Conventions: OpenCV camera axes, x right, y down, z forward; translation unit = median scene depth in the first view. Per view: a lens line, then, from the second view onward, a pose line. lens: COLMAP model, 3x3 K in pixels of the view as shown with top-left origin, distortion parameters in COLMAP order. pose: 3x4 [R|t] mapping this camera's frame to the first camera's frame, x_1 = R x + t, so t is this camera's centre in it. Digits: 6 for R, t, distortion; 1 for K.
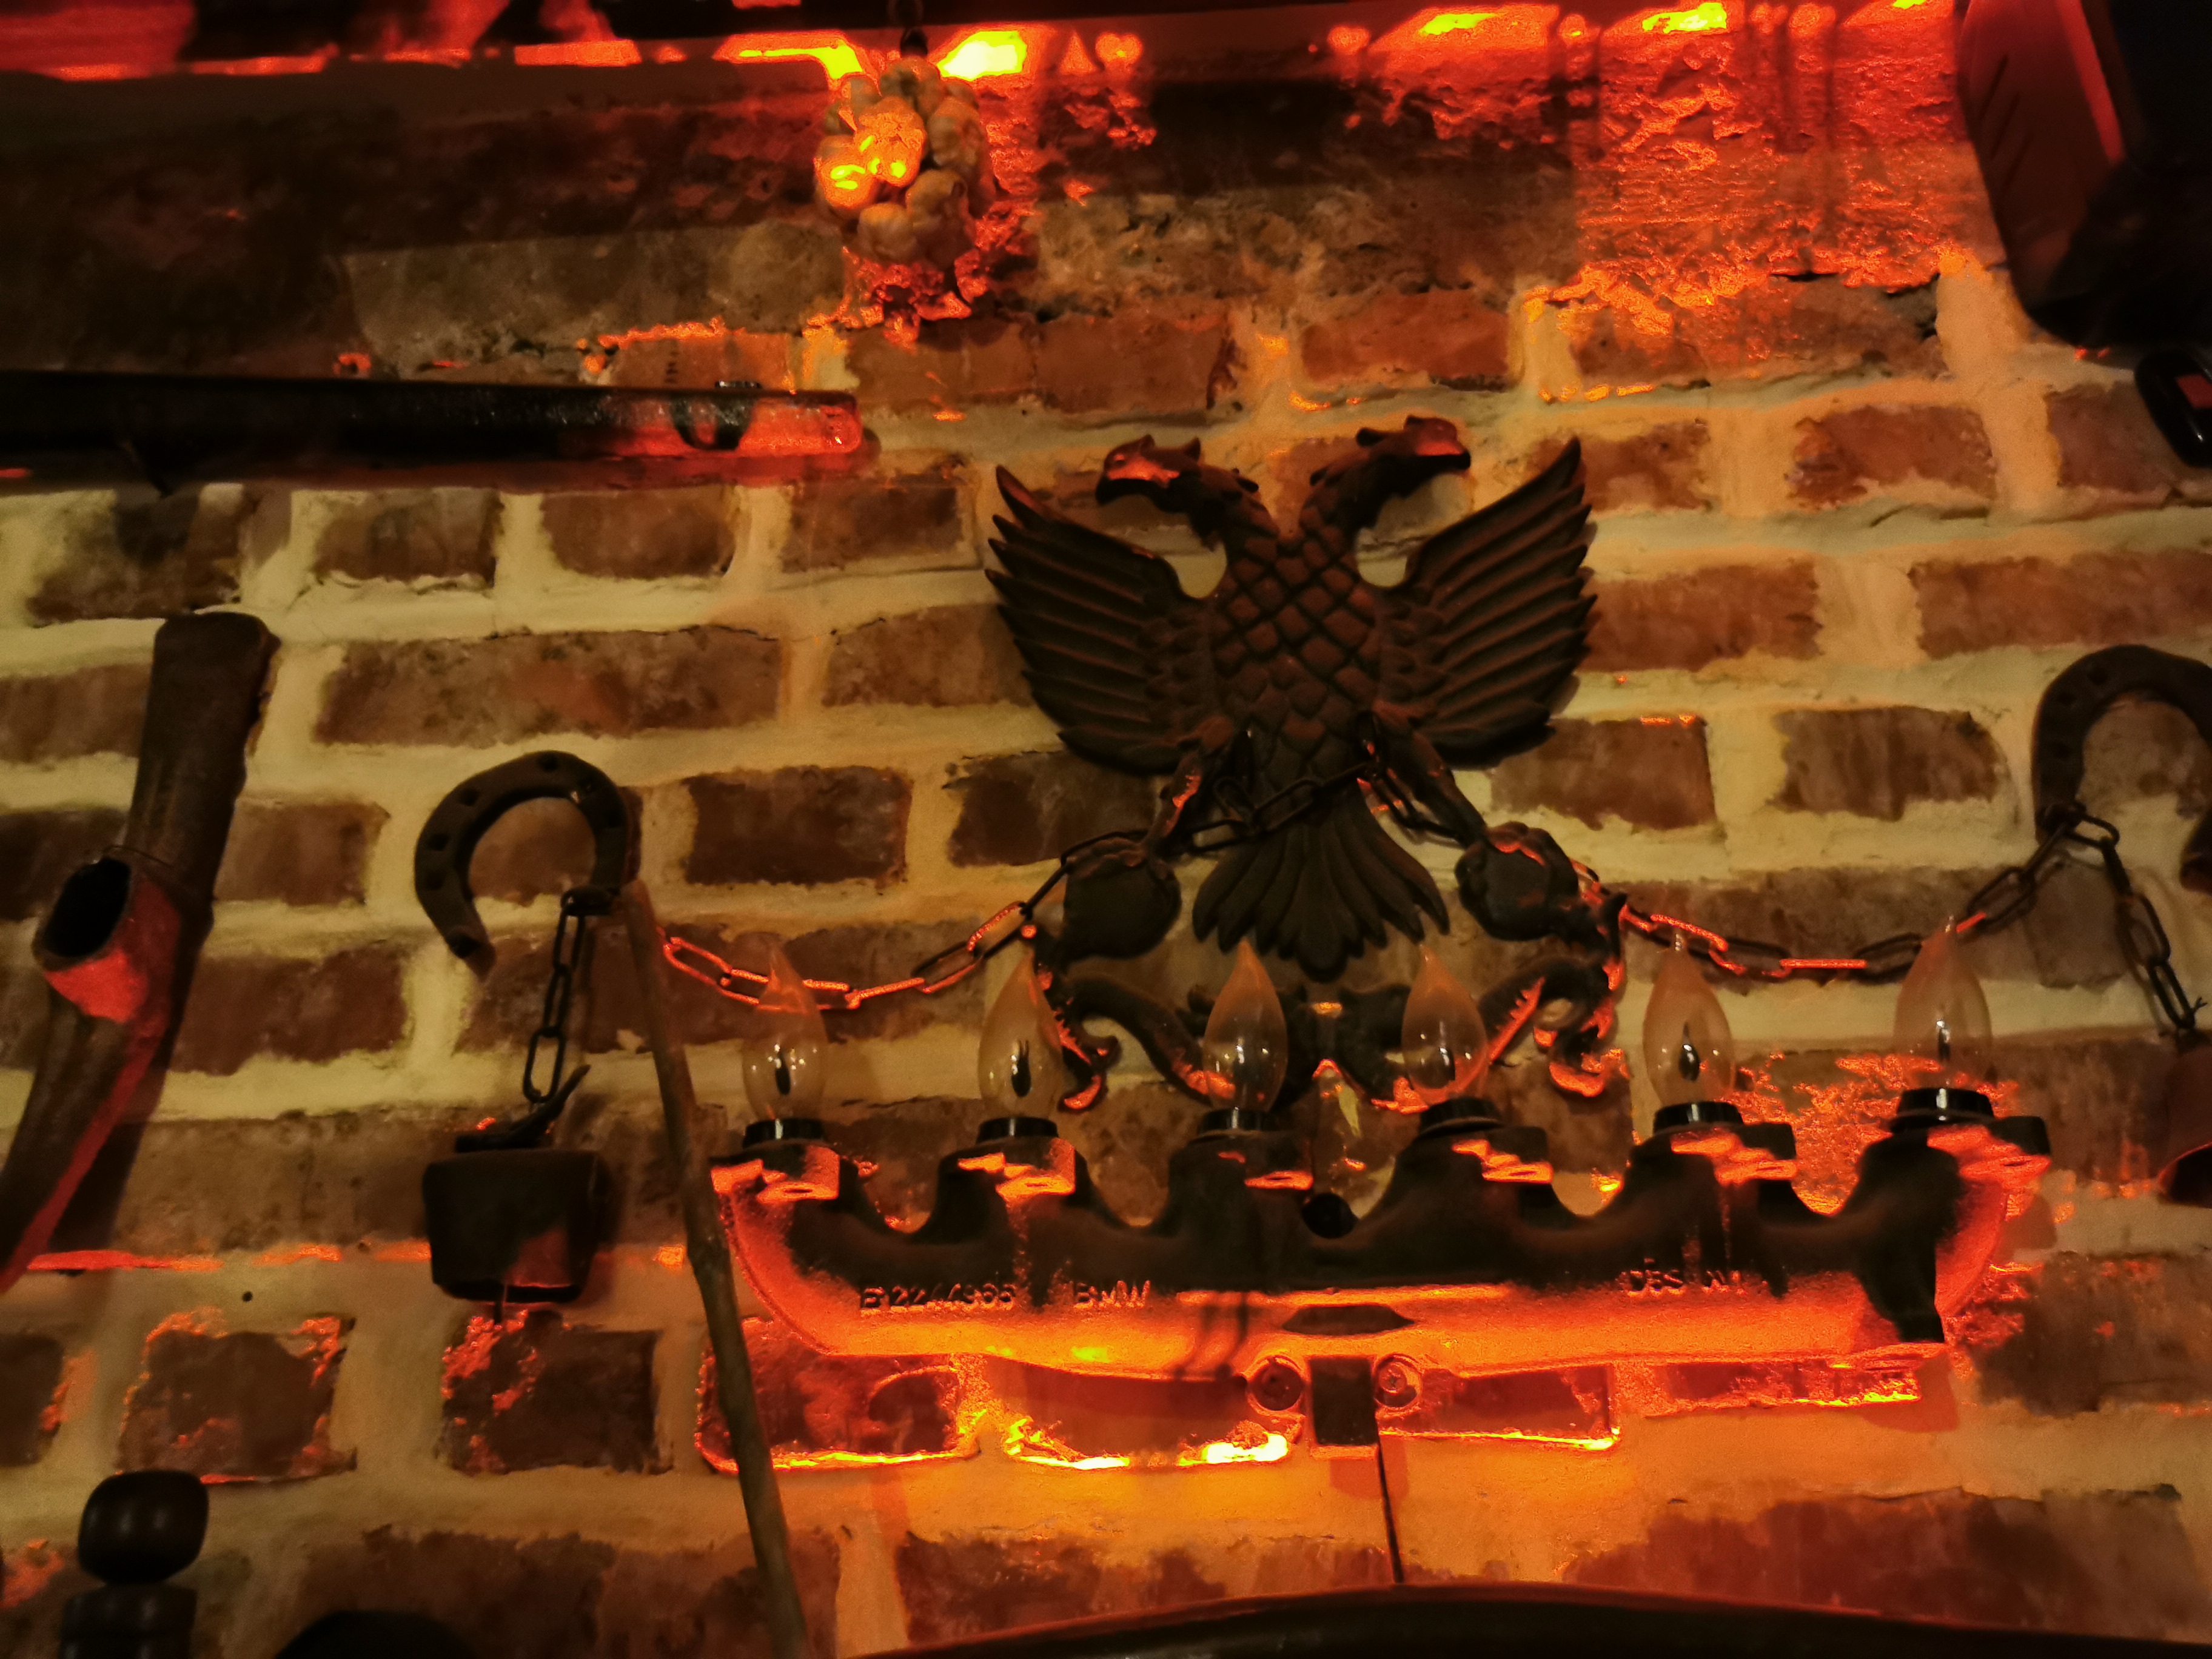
lens RADIAL K [[1713.1, 0, 1107.2], [0, 1713.1, 820.2], [0, 0, 1]] dist [0.049492, -0.041294]
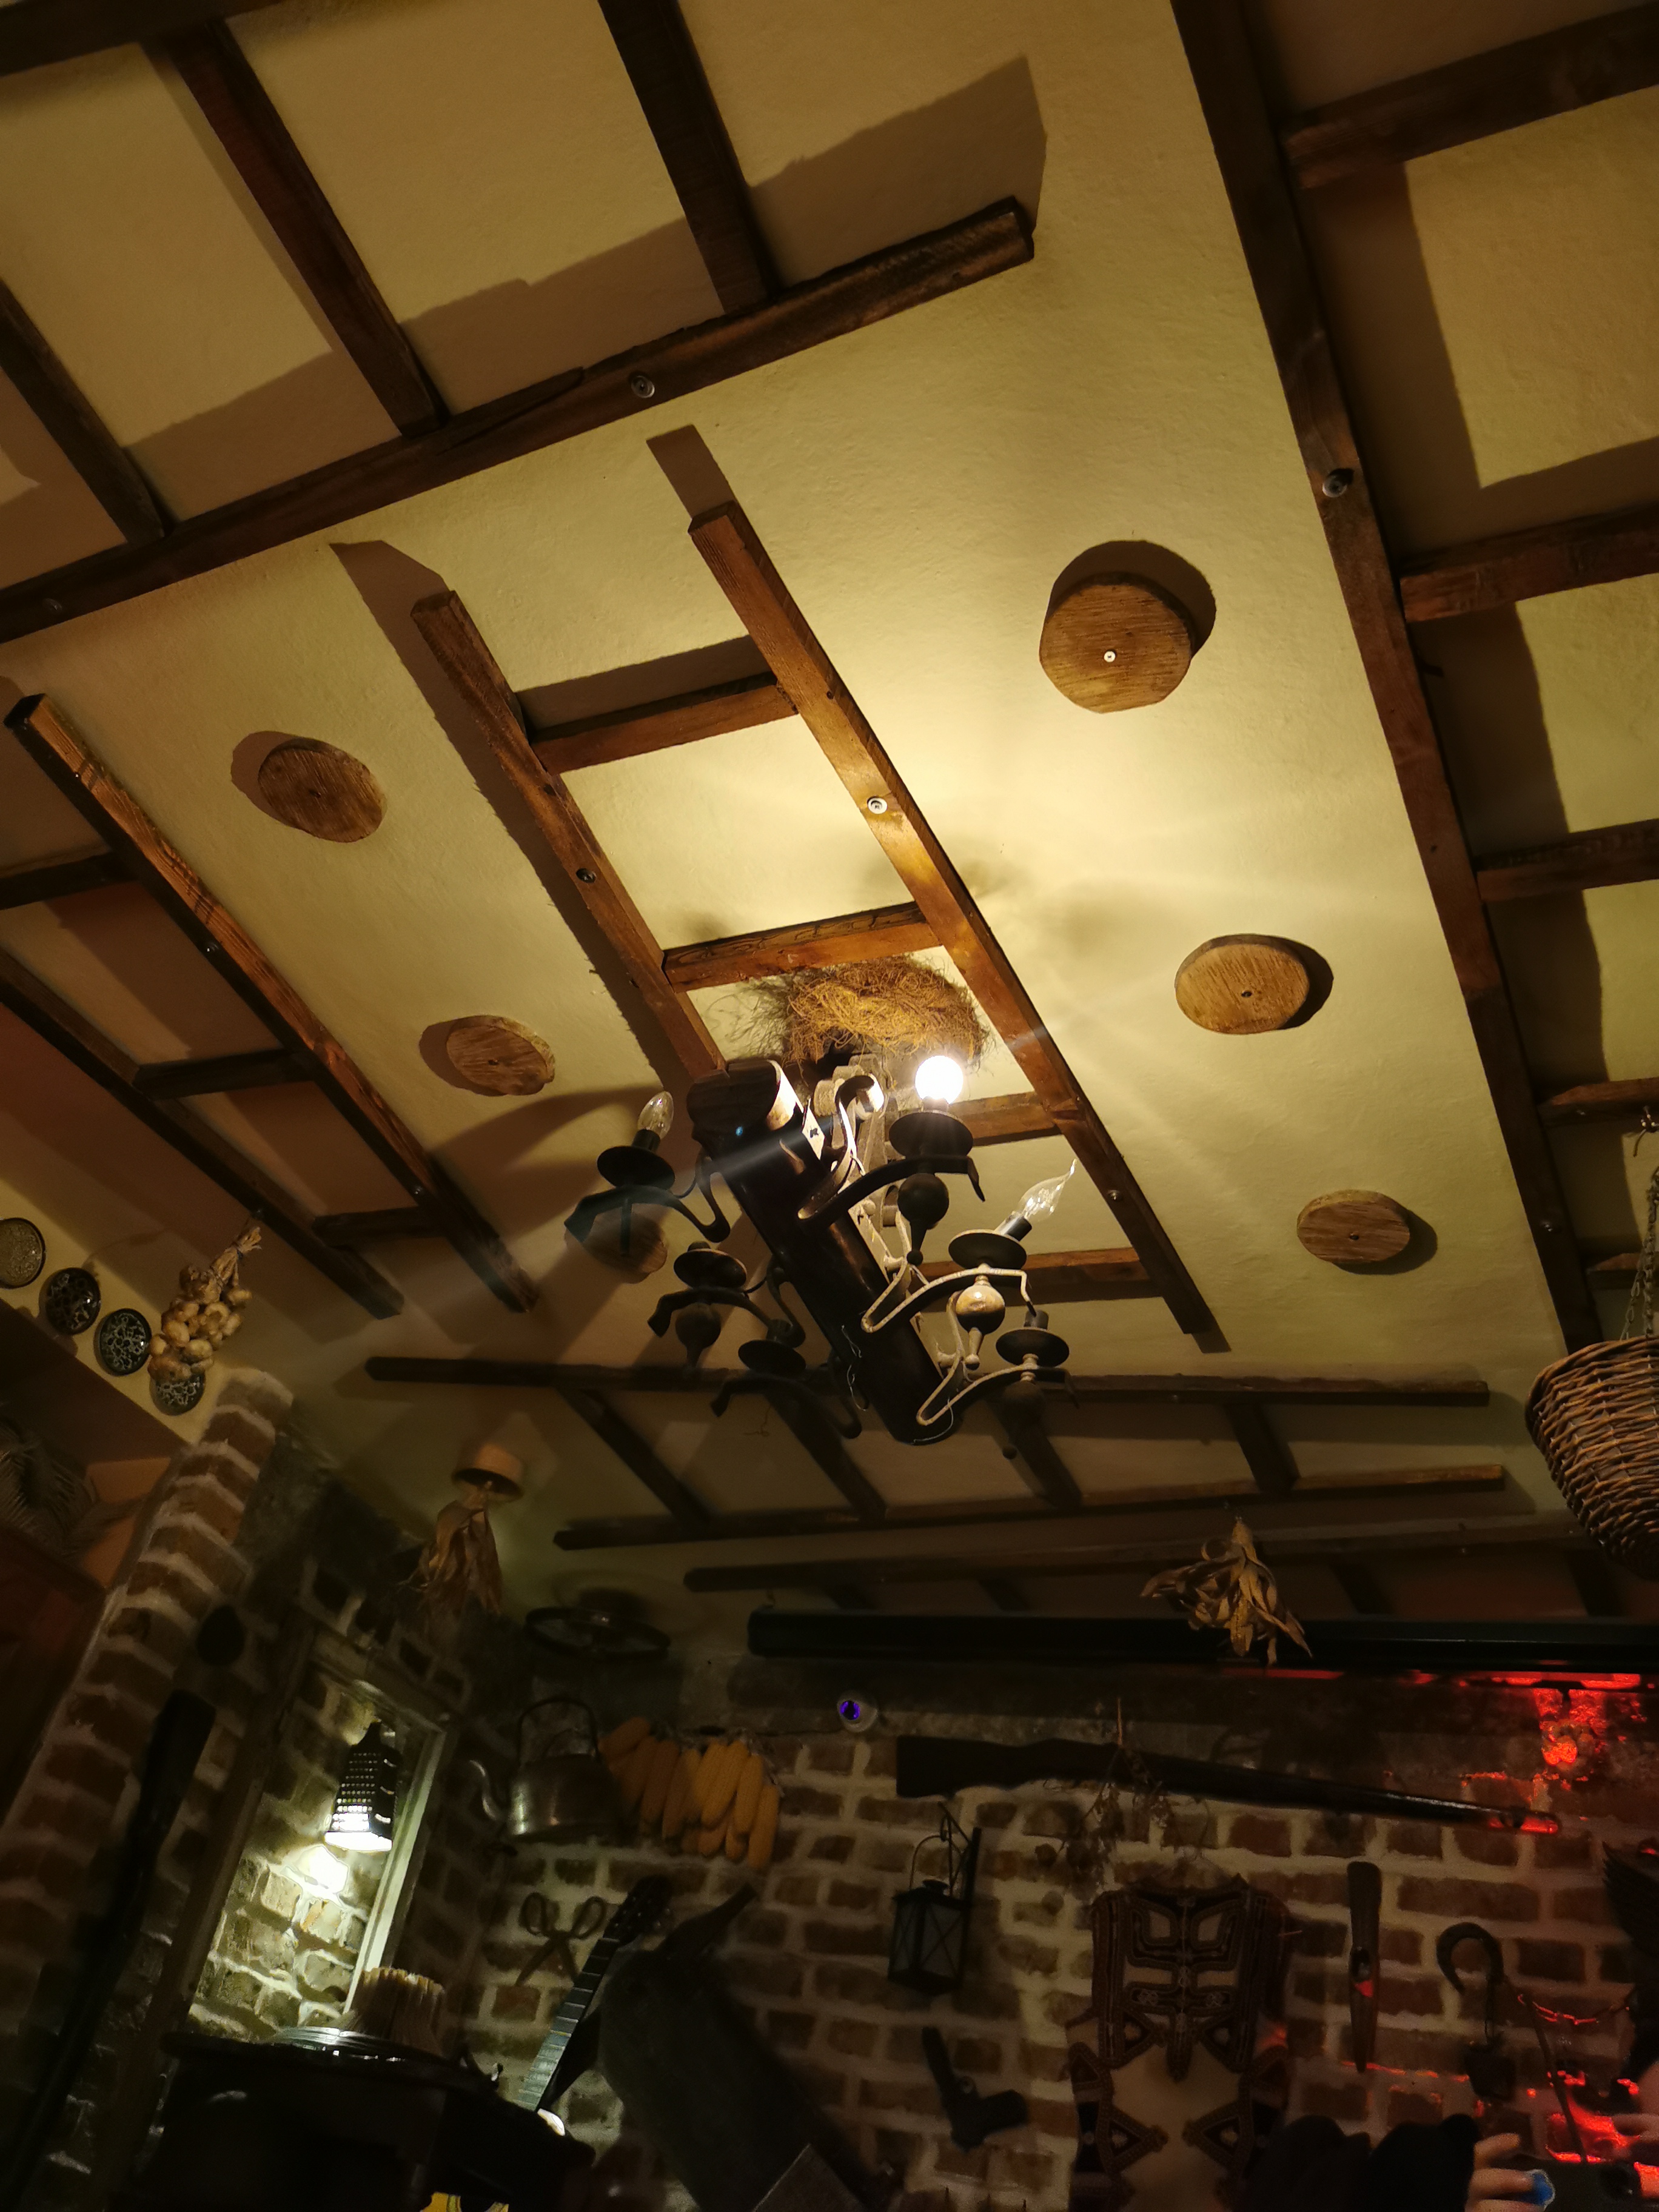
lens RADIAL K [[1713.1, 0, 836.8], [0, 1713.1, 1100.0], [0, 0, 1]] dist [0.049492, -0.041294]
pose [[0.920028, -0.052893, -0.388265, -0.049515], [-0.044241, 0.970491, -0.237043, -0.747727], [0.389346, 0.235264, 0.890539, -2.949836]]
